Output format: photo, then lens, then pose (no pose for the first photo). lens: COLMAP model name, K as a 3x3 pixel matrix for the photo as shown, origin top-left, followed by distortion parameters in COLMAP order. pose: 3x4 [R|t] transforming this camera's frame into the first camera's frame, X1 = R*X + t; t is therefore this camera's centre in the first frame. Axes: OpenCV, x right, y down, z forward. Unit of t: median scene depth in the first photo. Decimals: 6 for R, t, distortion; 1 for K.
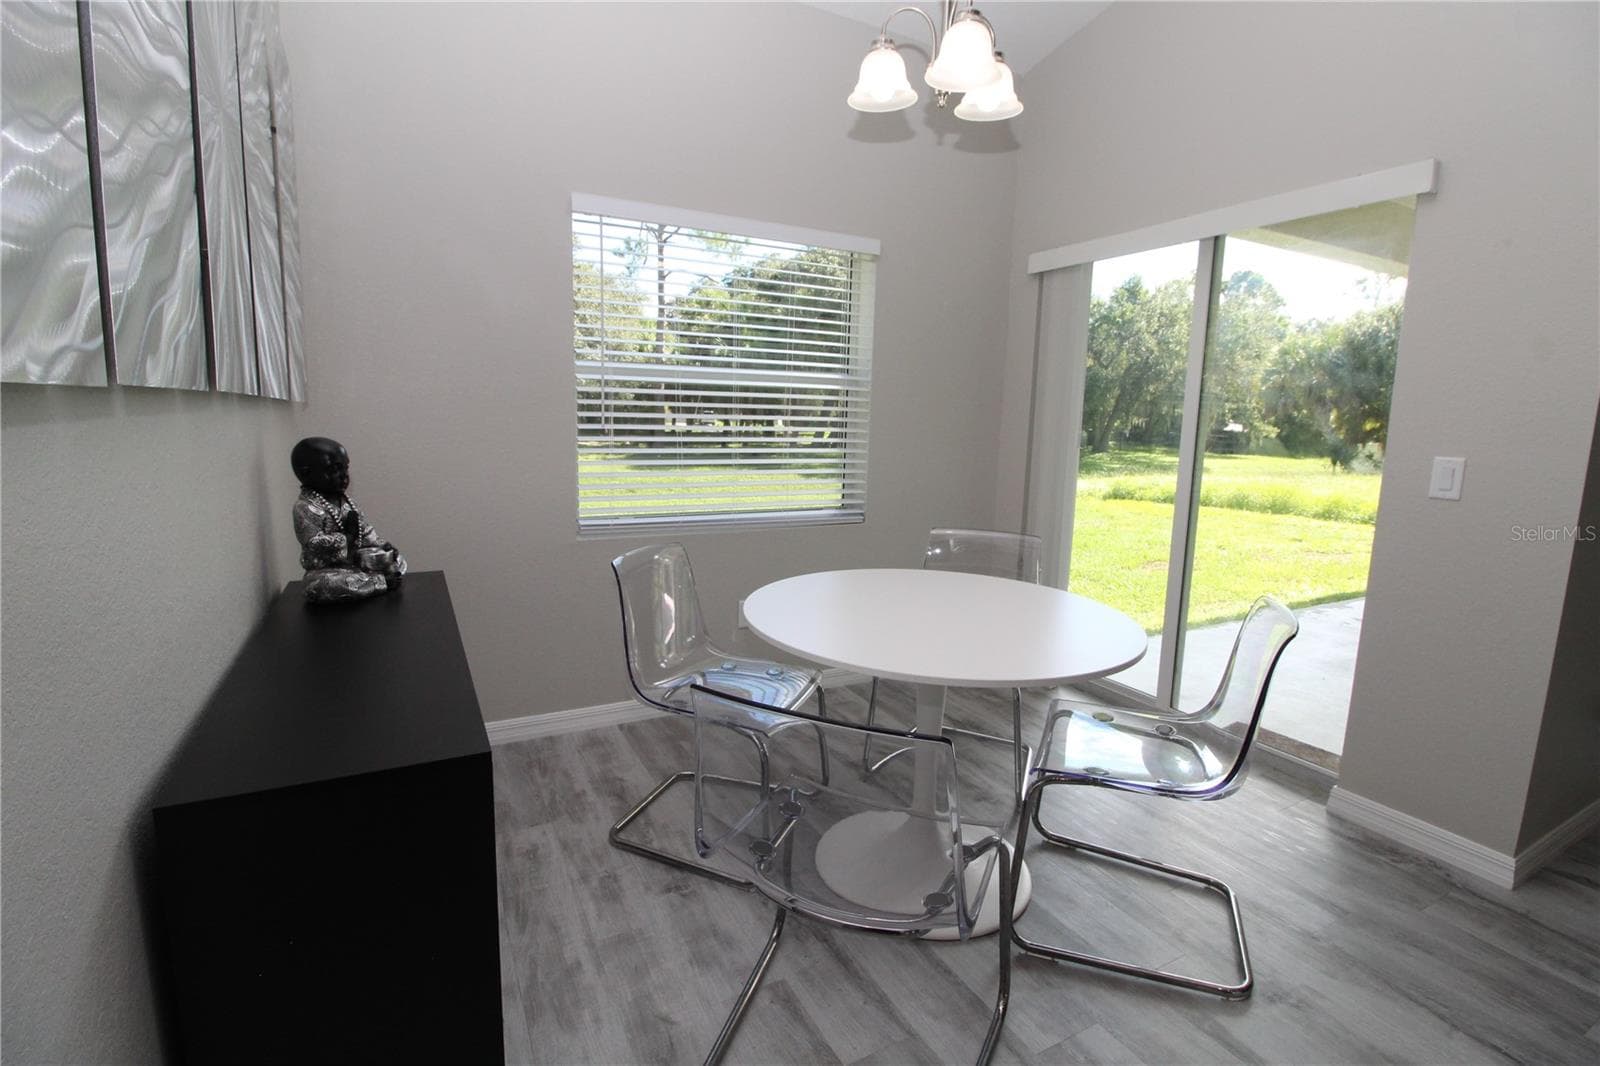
lens RADIAL K [[736.5, 0, 805.6], [0, 736.5, 527.6], [0, 0, 1]] dist [-0.002451, -0.000075]
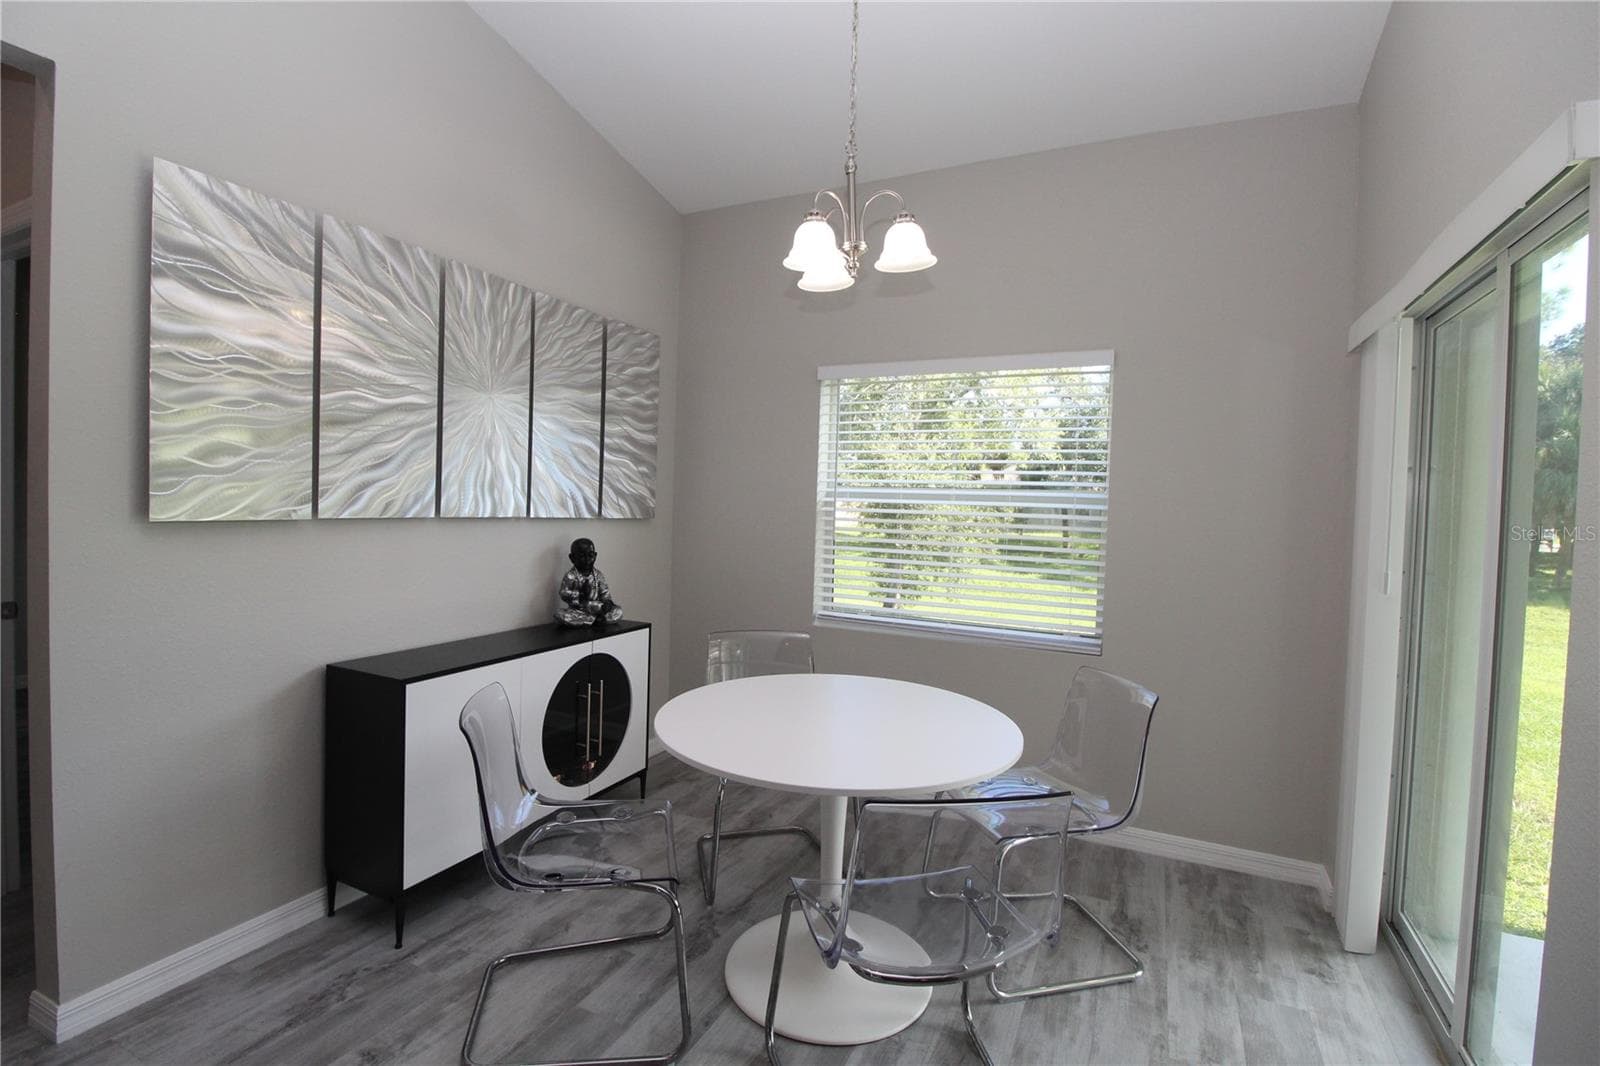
lens RADIAL K [[736.5, 0, 800.0], [0, 736.5, 529.3], [0, 0, 1]] dist [-0.002451, -0.000075]
pose [[0.563284, 0.002385, -0.826260, 1.201472], [-0.131807, 0.987450, -0.087005, -0.057475], [0.815683, 0.157915, 0.556529, 0.385574]]
